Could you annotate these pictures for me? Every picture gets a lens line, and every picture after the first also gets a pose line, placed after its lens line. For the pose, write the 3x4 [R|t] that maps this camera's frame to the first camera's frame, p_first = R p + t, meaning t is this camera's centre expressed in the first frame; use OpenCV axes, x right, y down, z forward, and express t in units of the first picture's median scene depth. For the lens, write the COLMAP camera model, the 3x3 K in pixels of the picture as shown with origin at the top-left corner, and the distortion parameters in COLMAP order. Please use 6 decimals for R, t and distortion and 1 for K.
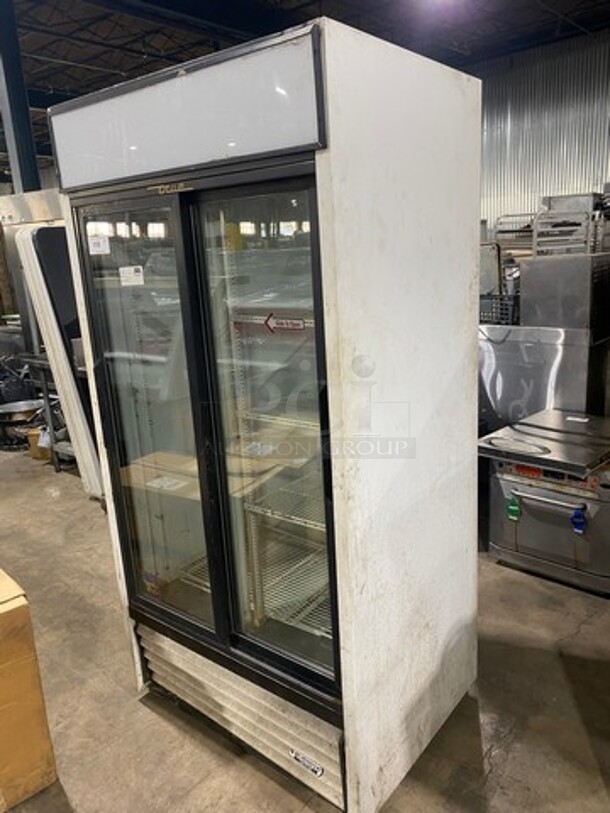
lens RADIAL K [[609.0, 0, 335.7], [0, 609.0, 407.5], [0, 0, 1]] dist [-0.002063, 0.003816]
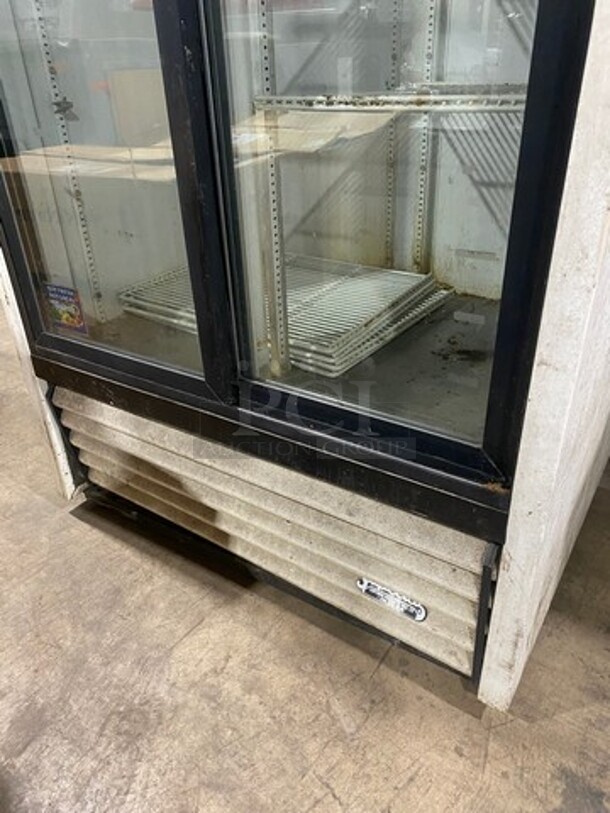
lens RADIAL K [[600.1, 0, 336.0], [0, 600.1, 403.8], [0, 0, 1]] dist [0.068250, -0.156186]
pose [[0.994791, -0.018141, 0.100310, -0.131766], [-0.008301, 0.966353, 0.257085, 0.246671], [-0.101599, -0.256579, 0.961169, 0.473496]]
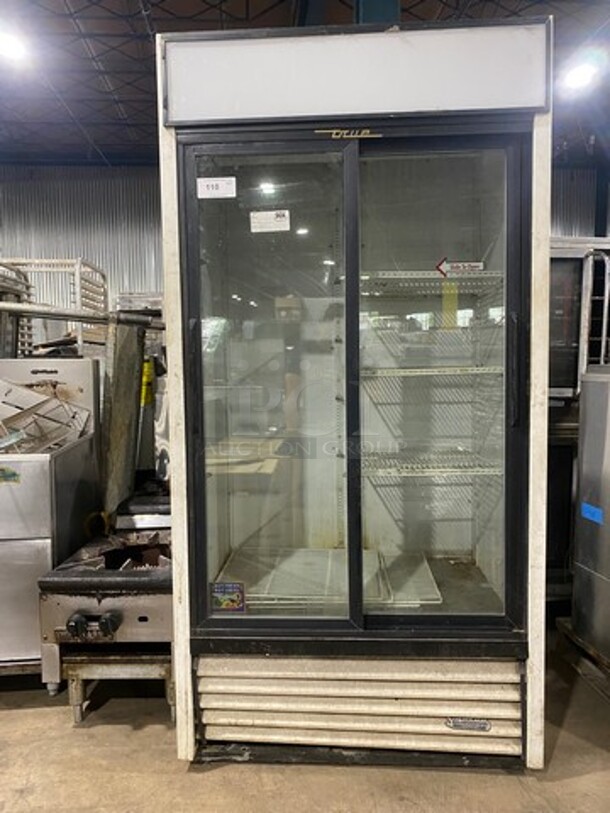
lens RADIAL K [[600.1, 0, 336.0], [0, 600.1, 403.8], [0, 0, 1]] dist [0.068250, -0.156186]
pose [[0.828344, -0.015313, 0.560011, -0.676671], [0.122962, 0.980220, -0.155076, 0.188549], [-0.546559, 0.197317, 0.813842, 0.212702]]
